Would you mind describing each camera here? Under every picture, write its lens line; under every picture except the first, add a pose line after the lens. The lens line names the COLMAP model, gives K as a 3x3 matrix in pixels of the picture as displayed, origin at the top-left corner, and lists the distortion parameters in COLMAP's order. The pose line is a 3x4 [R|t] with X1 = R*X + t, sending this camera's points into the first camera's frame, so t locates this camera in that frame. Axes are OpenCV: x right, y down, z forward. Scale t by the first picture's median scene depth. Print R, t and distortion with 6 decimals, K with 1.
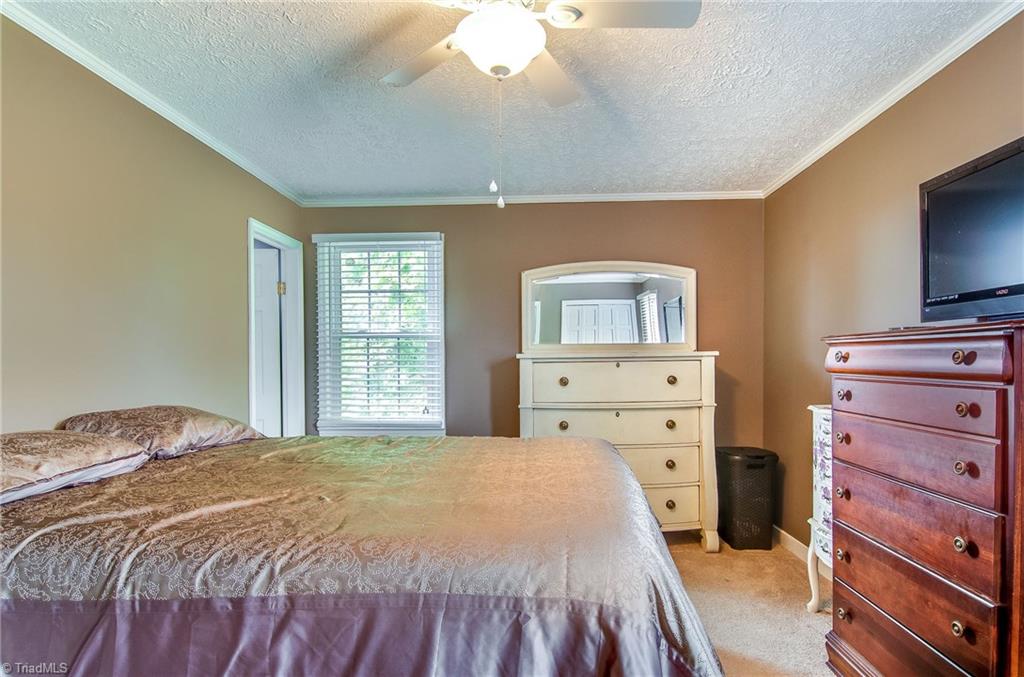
lens RADIAL K [[566.8, 0, 514.8], [0, 566.8, 357.2], [0, 0, 1]] dist [0.000674, -0.001182]
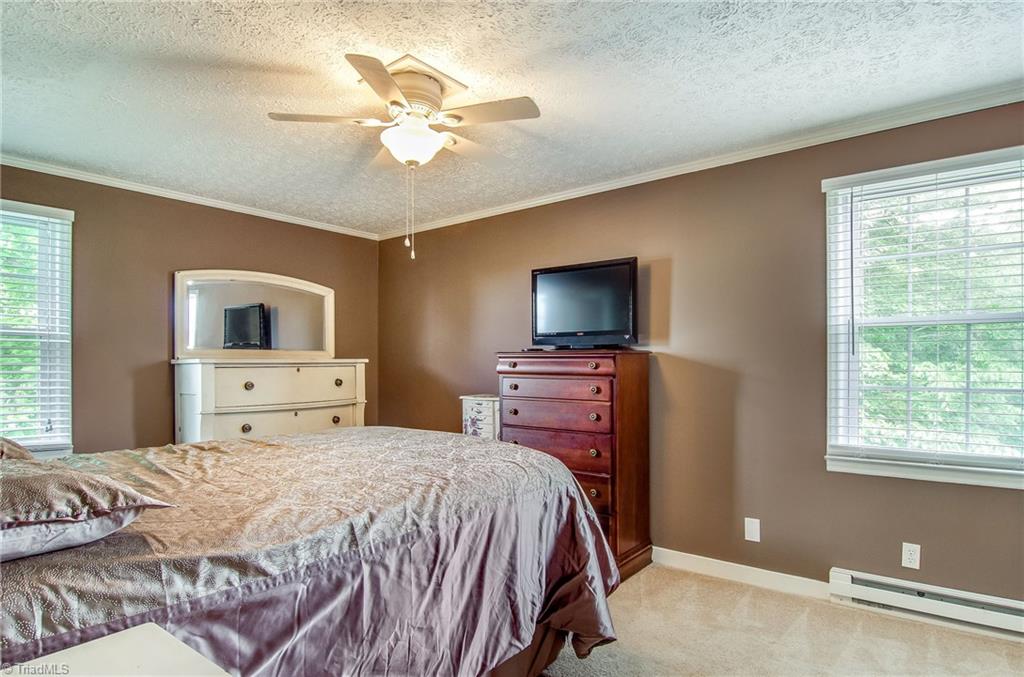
lens RADIAL K [[566.8, 0, 514.8], [0, 566.8, 357.2], [0, 0, 1]] dist [0.000674, -0.001182]
pose [[0.590298, 0.014976, 0.807046, -0.596326], [-0.008970, 0.999888, -0.011994, -0.002921], [-0.807135, -0.000159, 0.590366, -0.019713]]
